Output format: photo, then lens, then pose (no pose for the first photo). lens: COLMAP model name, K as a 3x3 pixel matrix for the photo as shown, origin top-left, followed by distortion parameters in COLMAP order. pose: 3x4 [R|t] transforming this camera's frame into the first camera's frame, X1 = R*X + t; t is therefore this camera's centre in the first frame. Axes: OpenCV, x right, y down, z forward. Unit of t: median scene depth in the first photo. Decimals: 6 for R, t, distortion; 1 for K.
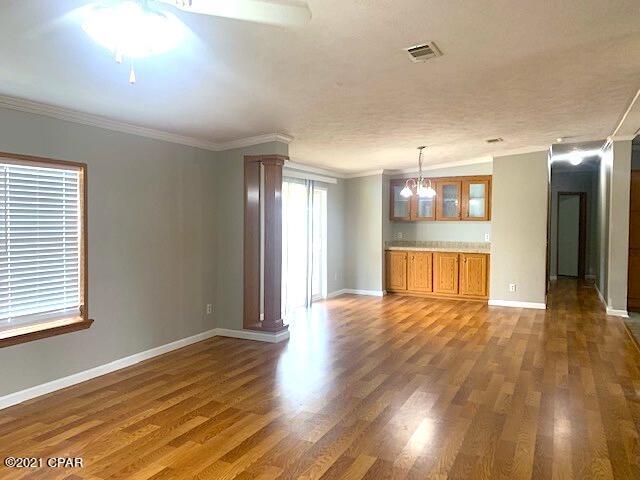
lens RADIAL K [[491.0, 0, 307.6], [0, 491.0, 241.7], [0, 0, 1]] dist [0.031176, -0.028842]
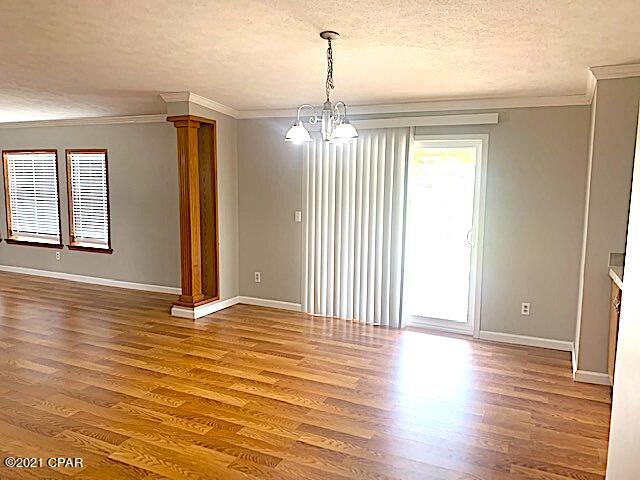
lens RADIAL K [[491.0, 0, 338.8], [0, 491.0, 243.9], [0, 0, 1]] dist [0.031176, -0.028842]
pose [[0.072727, 0.114843, -0.990718, 0.528110], [-0.064306, 0.991821, 0.110250, -0.041484], [0.995277, 0.055691, 0.079517, 0.782016]]
